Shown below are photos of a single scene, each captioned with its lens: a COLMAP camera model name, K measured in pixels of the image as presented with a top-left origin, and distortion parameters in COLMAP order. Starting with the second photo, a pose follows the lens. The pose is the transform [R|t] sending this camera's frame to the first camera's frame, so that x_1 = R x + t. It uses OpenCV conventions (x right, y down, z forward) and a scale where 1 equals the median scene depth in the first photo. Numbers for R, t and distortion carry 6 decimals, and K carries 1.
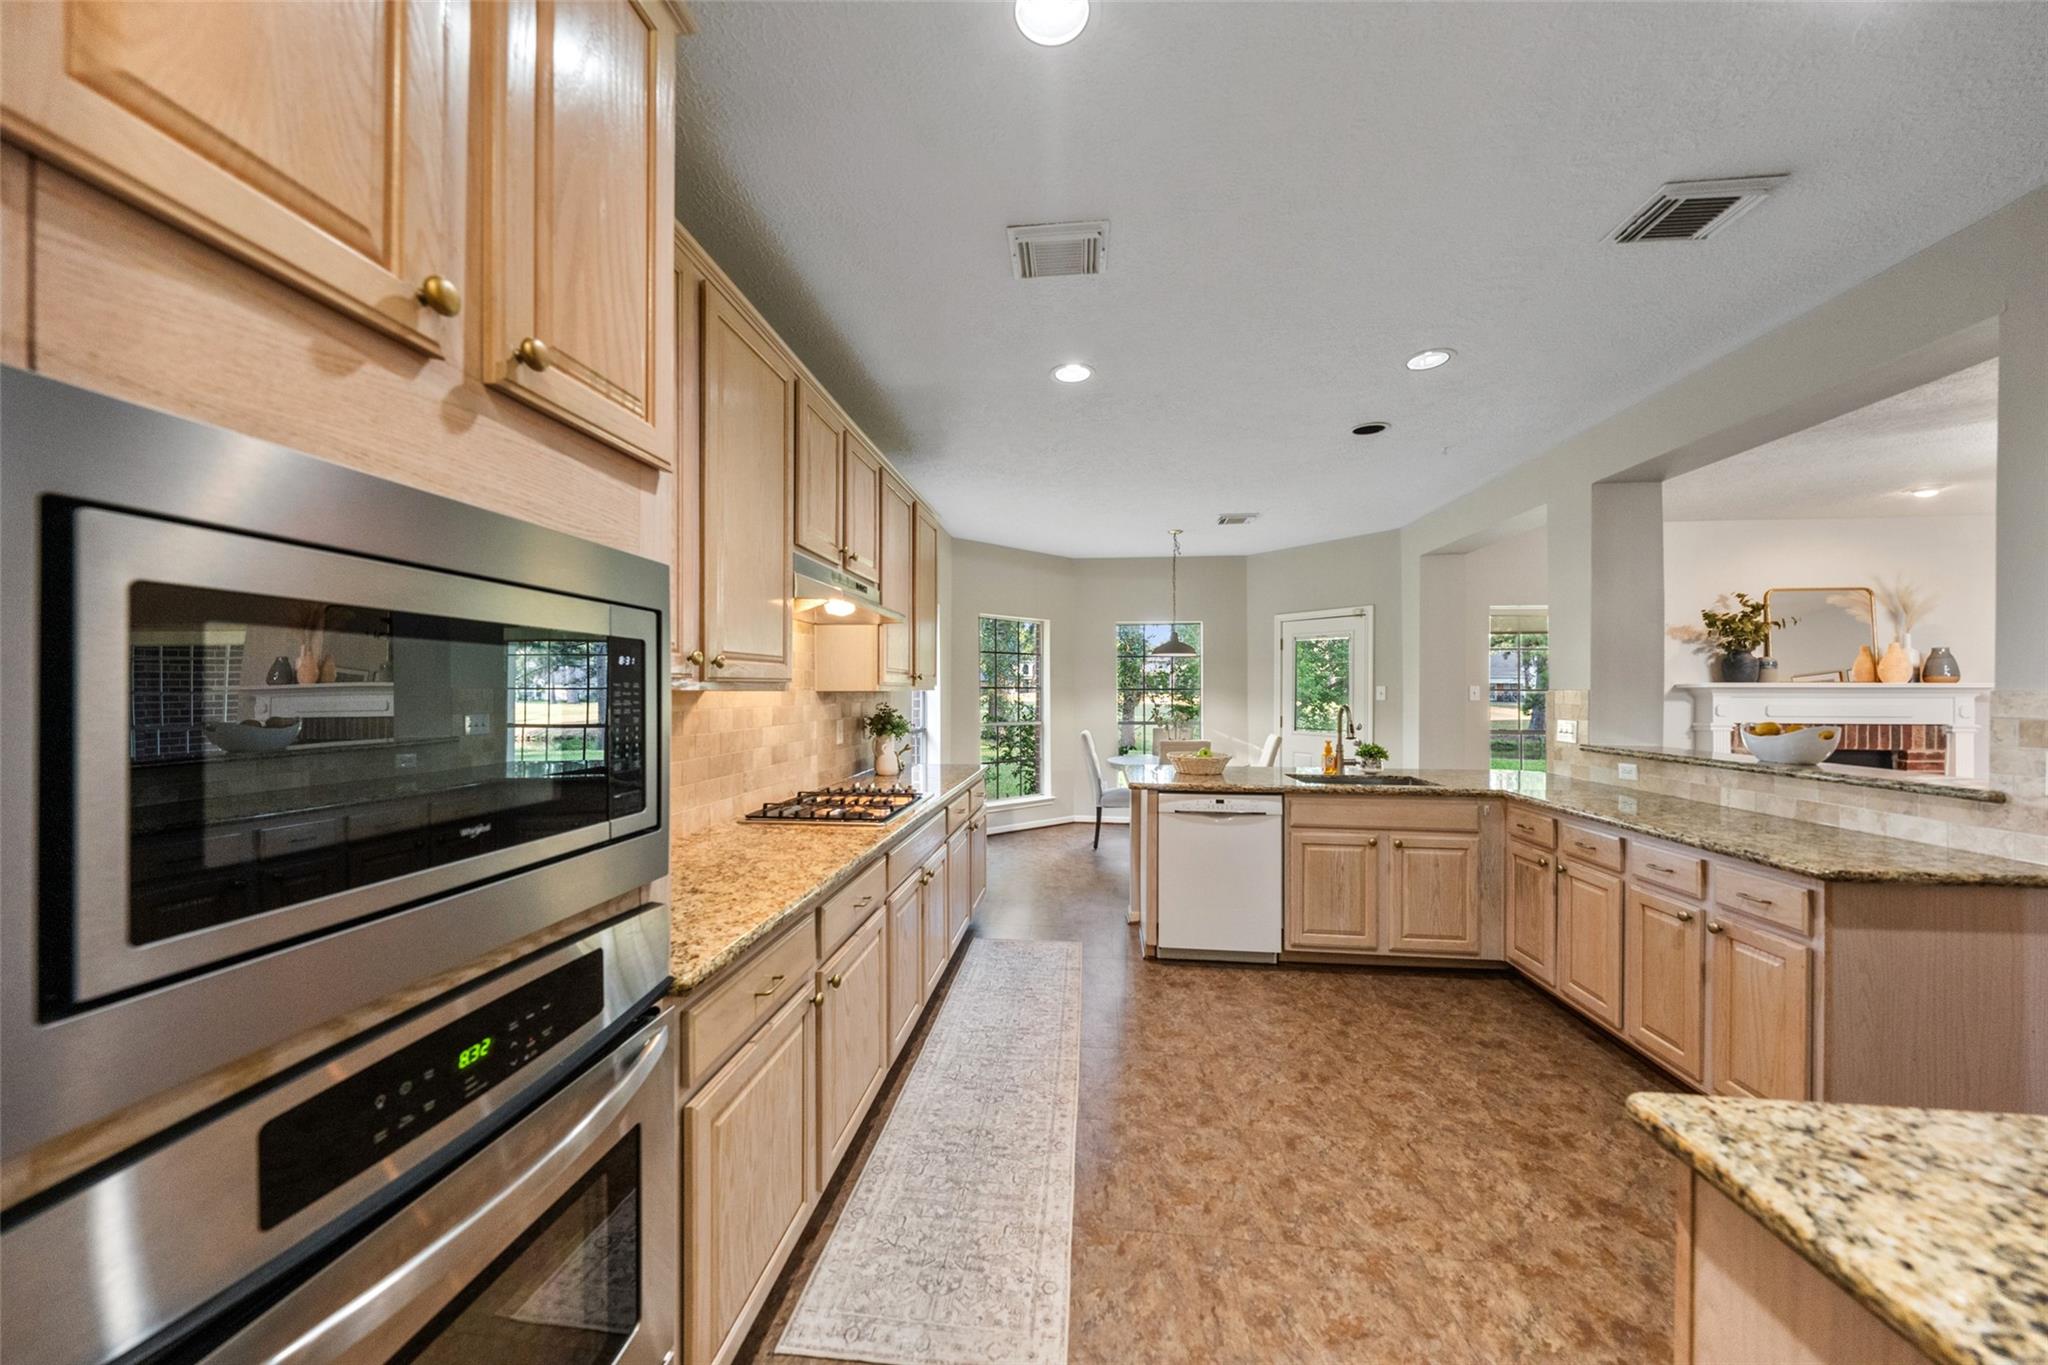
lens RADIAL K [[702.5, 0, 1017.8], [0, 702.5, 688.4], [0, 0, 1]] dist [-0.000151, 0.000292]
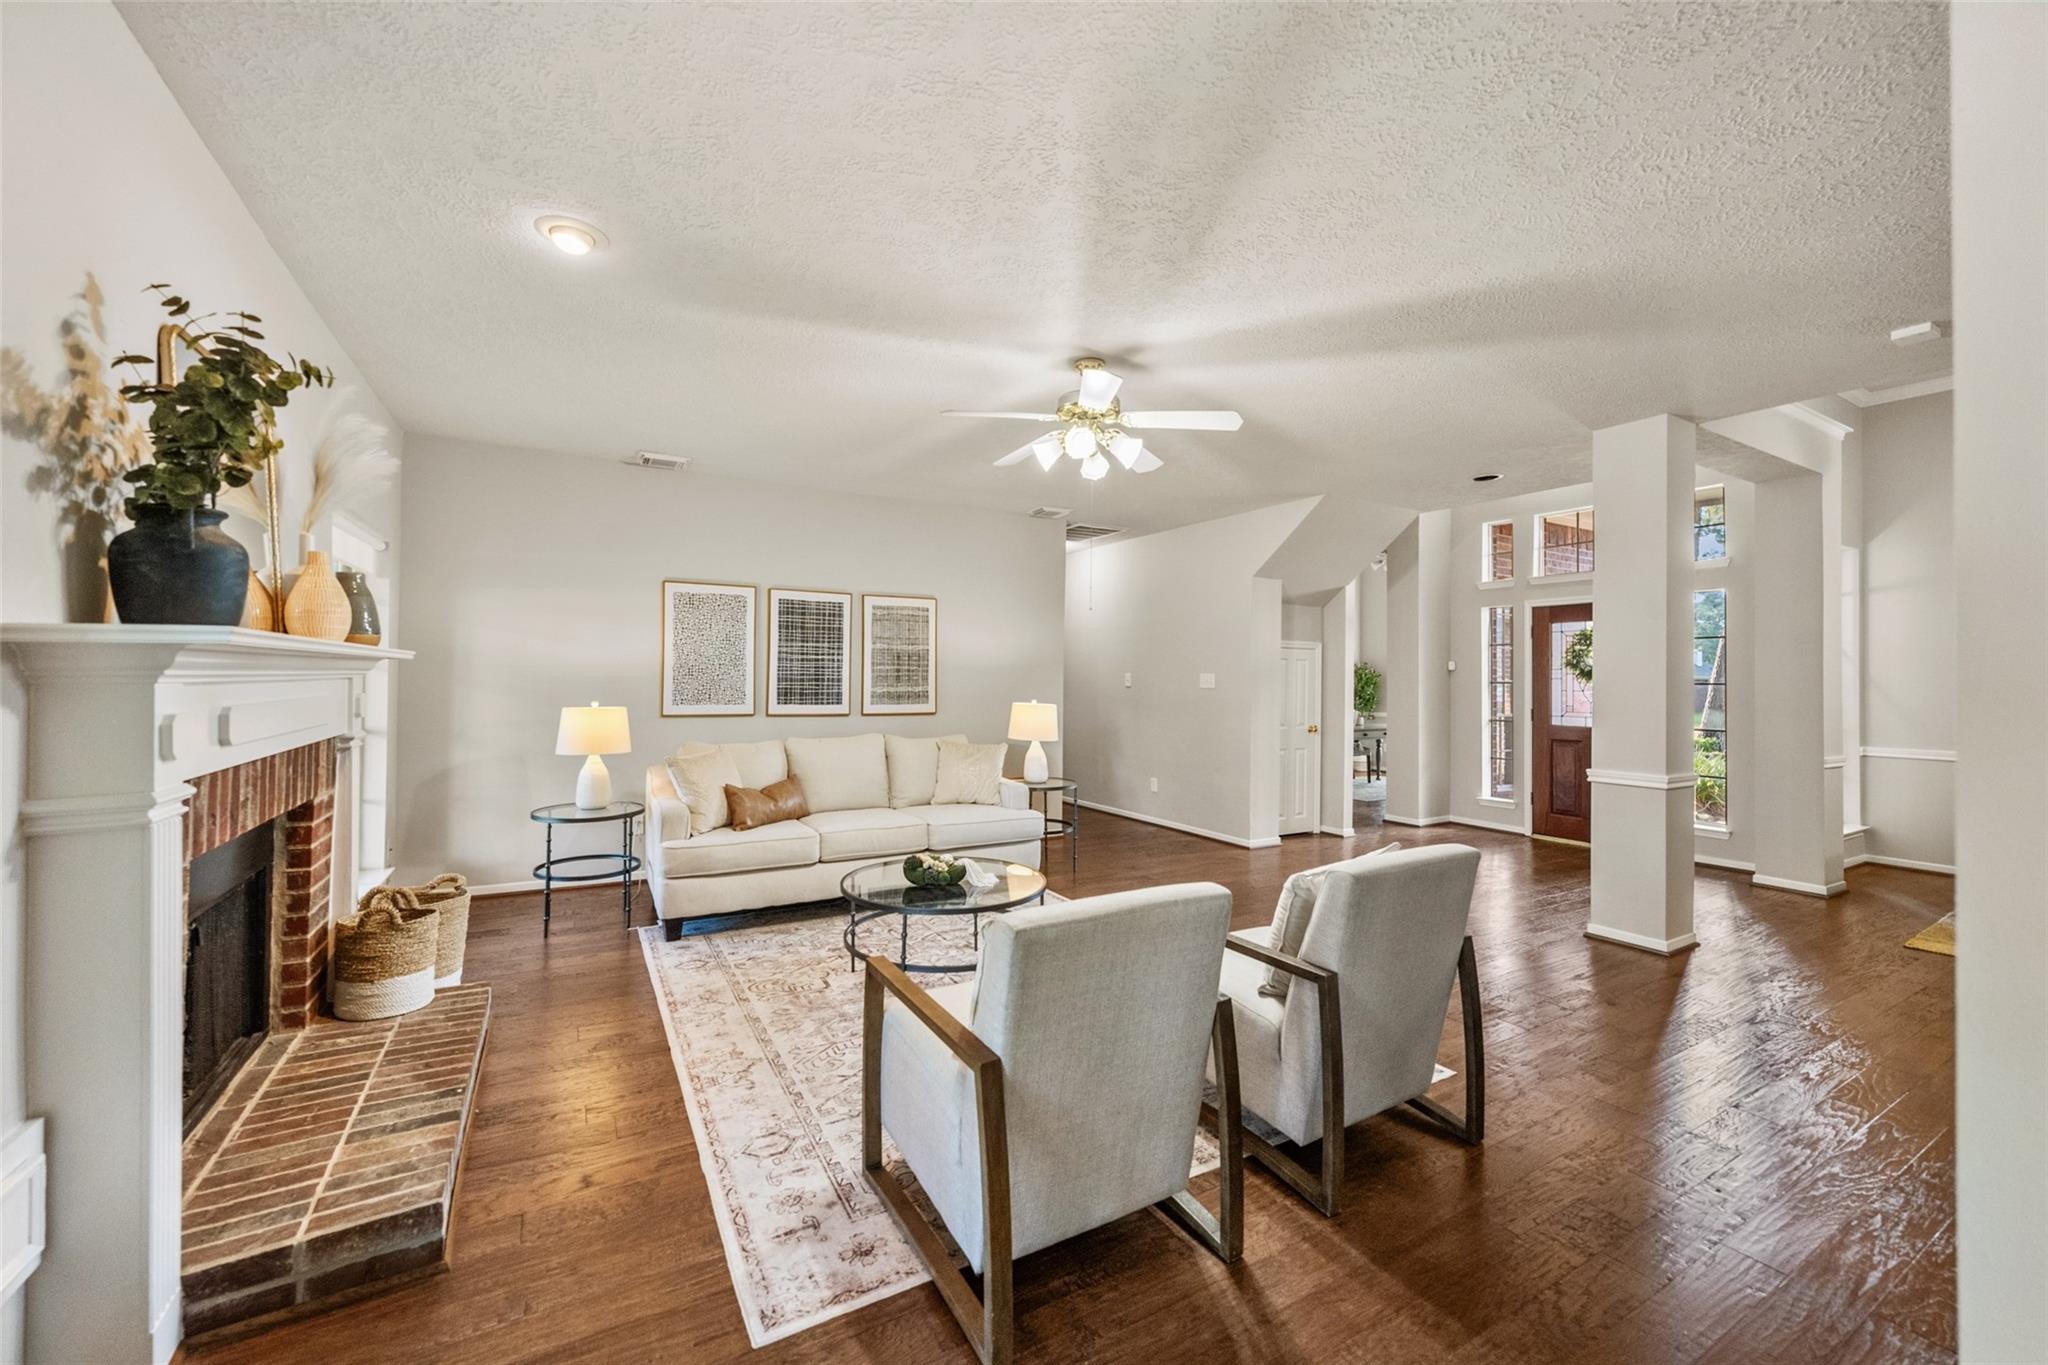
lens RADIAL K [[791.4, 0, 1008.8], [0, 791.4, 668.2], [0, 0, 1]] dist [0.000119, -0.000597]
pose [[-0.582984, -0.000242, 0.812484, 0.976792], [-0.015536, 0.999820, -0.010850, 0.008508], [-0.812335, -0.018948, -0.582883, 1.493547]]
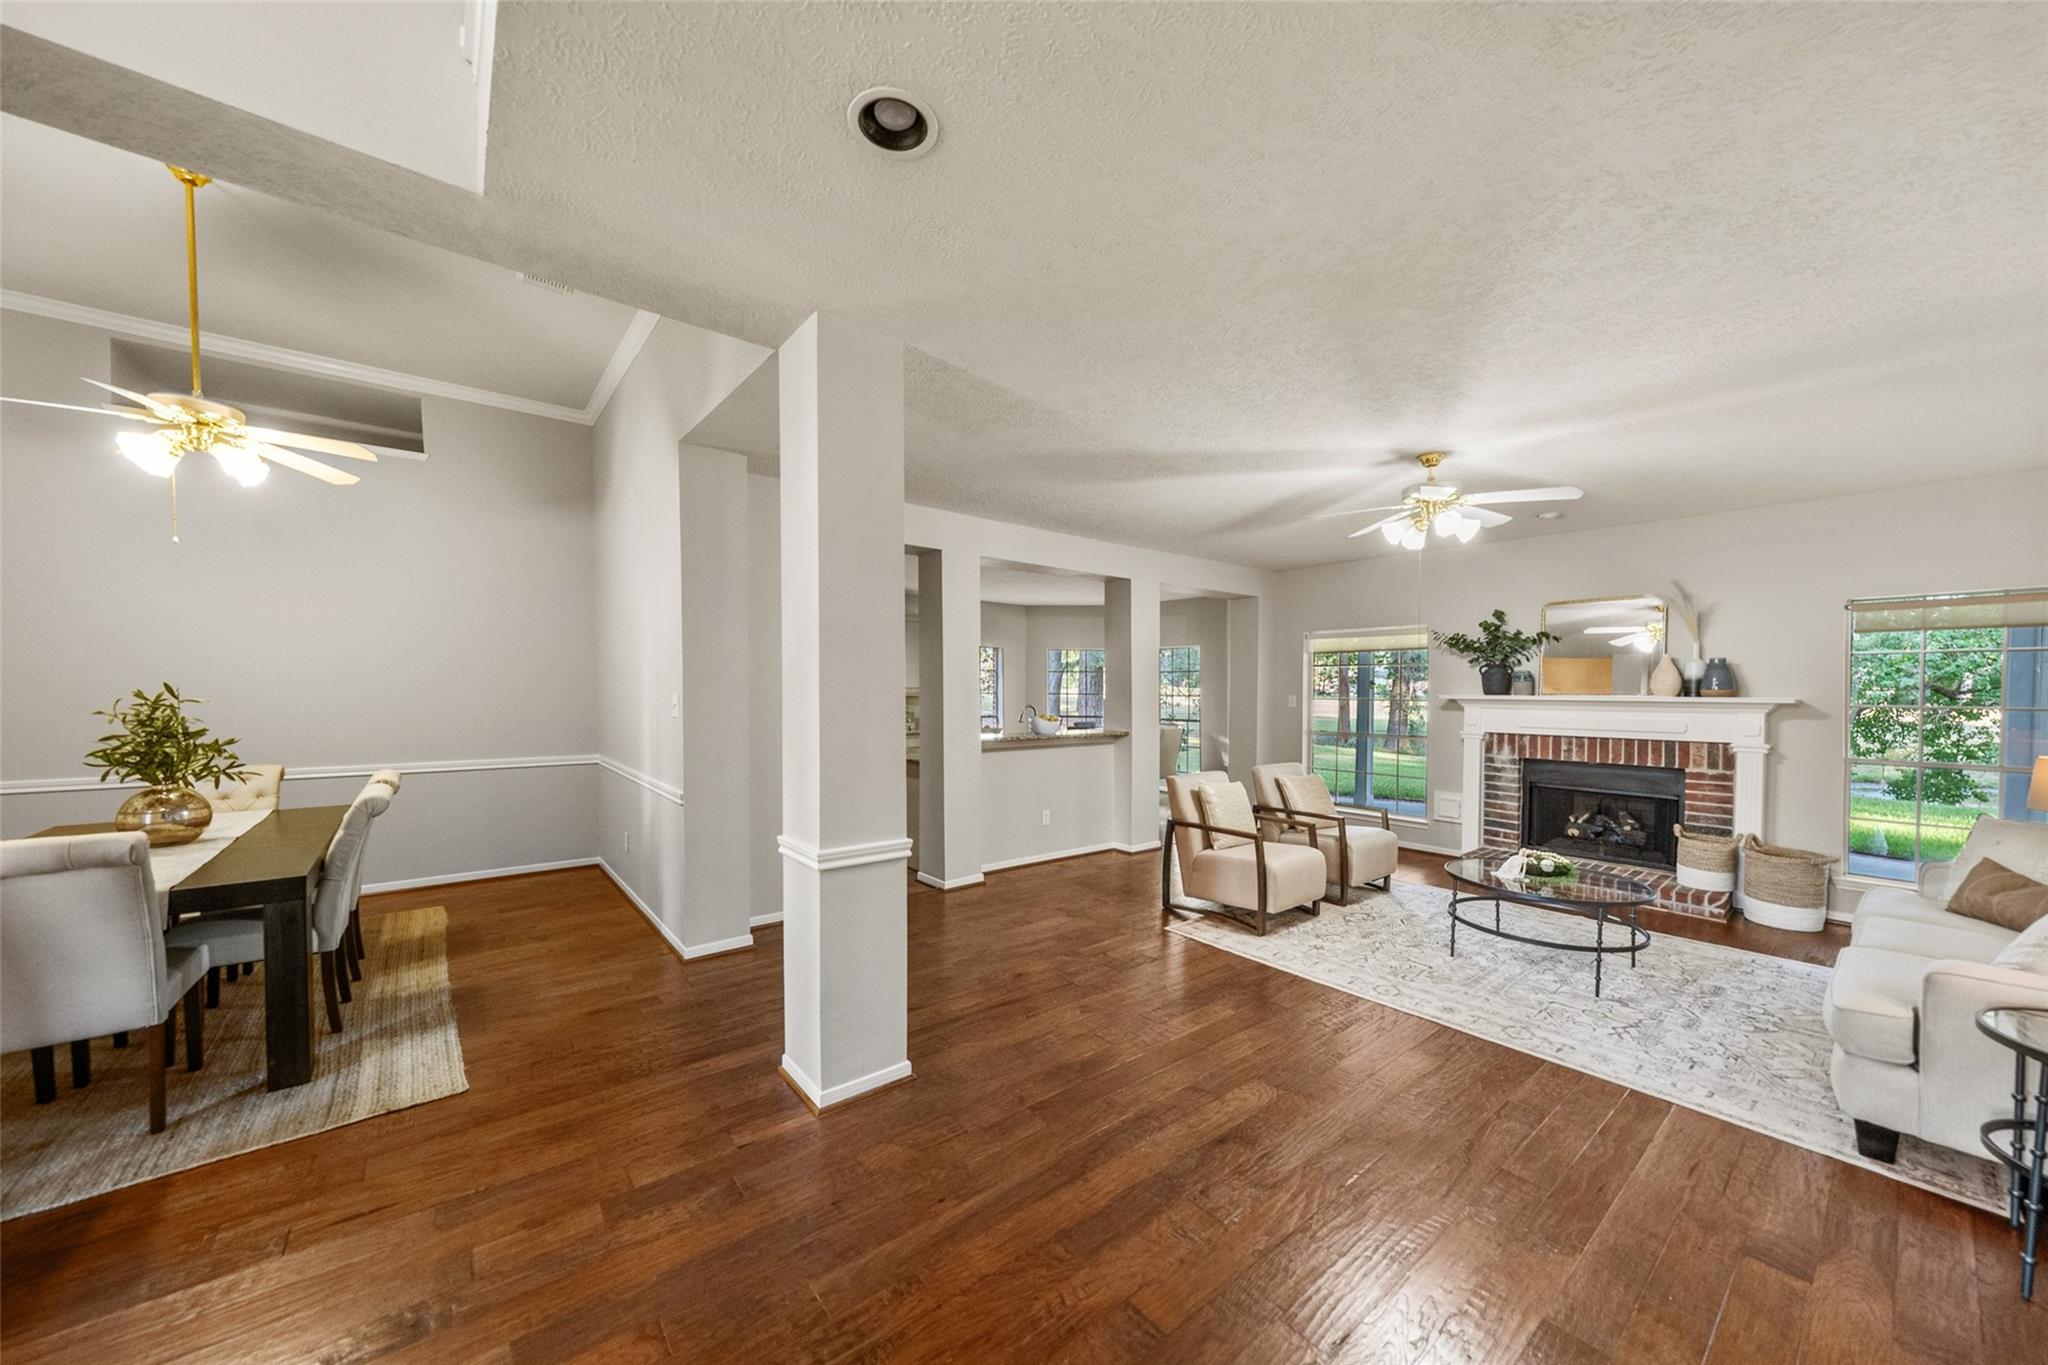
lens RADIAL K [[720.8, 0, 1003.8], [0, 720.8, 695.6], [0, 0, 1]] dist [-0.000448, 0.000297]
pose [[0.695233, 0.008687, -0.718732, 2.108596], [-0.003297, 0.999955, 0.008897, -0.022433], [0.718777, -0.003816, 0.695231, -0.492129]]
